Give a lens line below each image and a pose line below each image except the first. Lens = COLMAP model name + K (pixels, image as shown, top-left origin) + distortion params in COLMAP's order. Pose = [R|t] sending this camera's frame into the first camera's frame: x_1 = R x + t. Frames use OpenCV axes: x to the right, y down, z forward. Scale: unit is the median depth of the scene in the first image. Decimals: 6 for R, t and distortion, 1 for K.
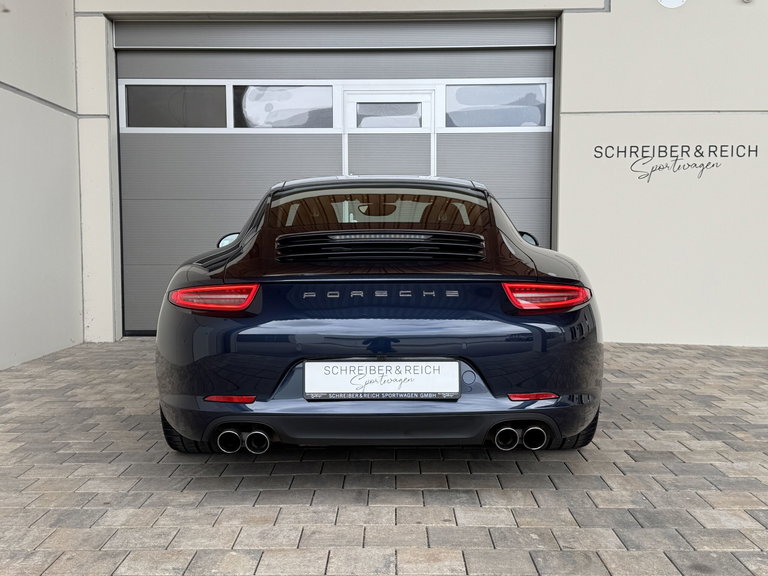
lens RADIAL K [[855.7, 0, 384.0], [0, 855.7, 288.0], [0, 0, 1]] dist [0.215033, -0.511837]
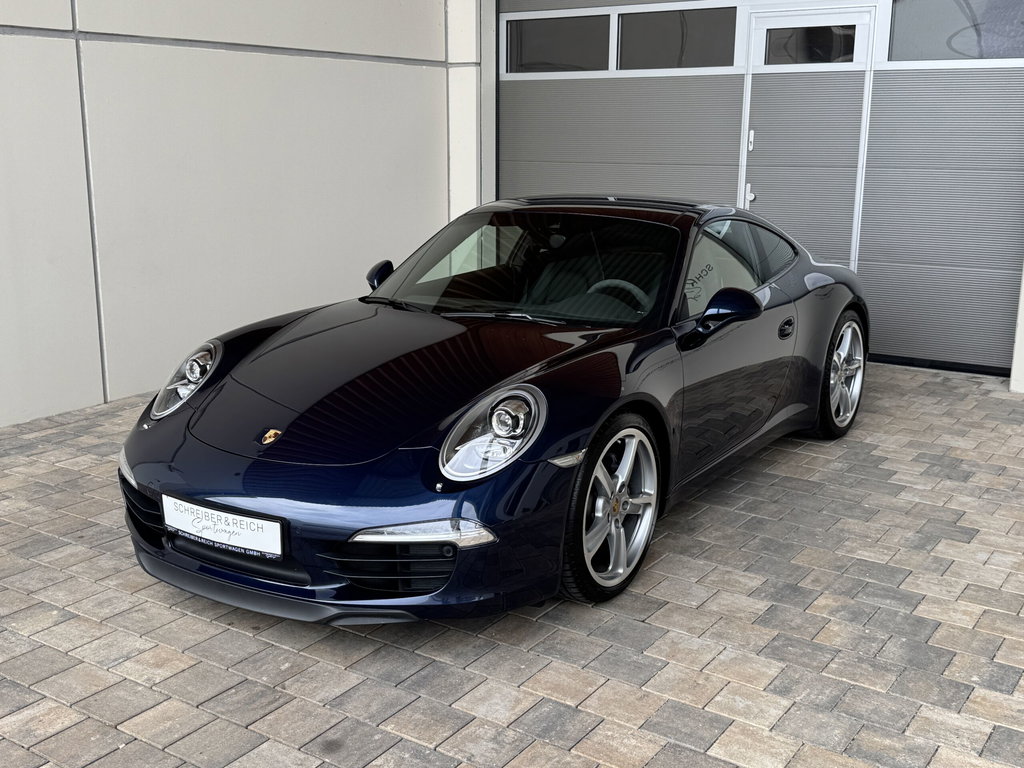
lens RADIAL K [[1134.4, 0, 509.0], [0, 1134.4, 385.6], [0, 0, 1]] dist [0.216540, -0.504699]
pose [[0.831530, 0.131020, -0.539806, 0.907787], [-0.036356, 0.982538, 0.182475, -0.233140], [0.554288, -0.132109, 0.821774, 0.109725]]
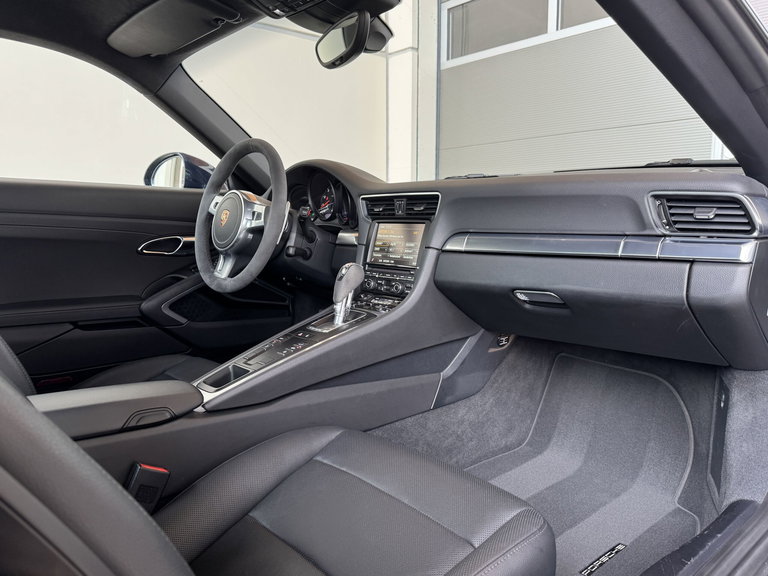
lens RADIAL K [[579.7, 0, 387.5], [0, 579.7, 288.8], [0, 0, 1]] dist [0.104864, -0.166082]
pose [[0.671717, 0.096556, -0.734489, 0.281183], [-0.042005, 0.994839, 0.092367, -0.035554], [0.739616, -0.031192, 0.672306, 1.463176]]
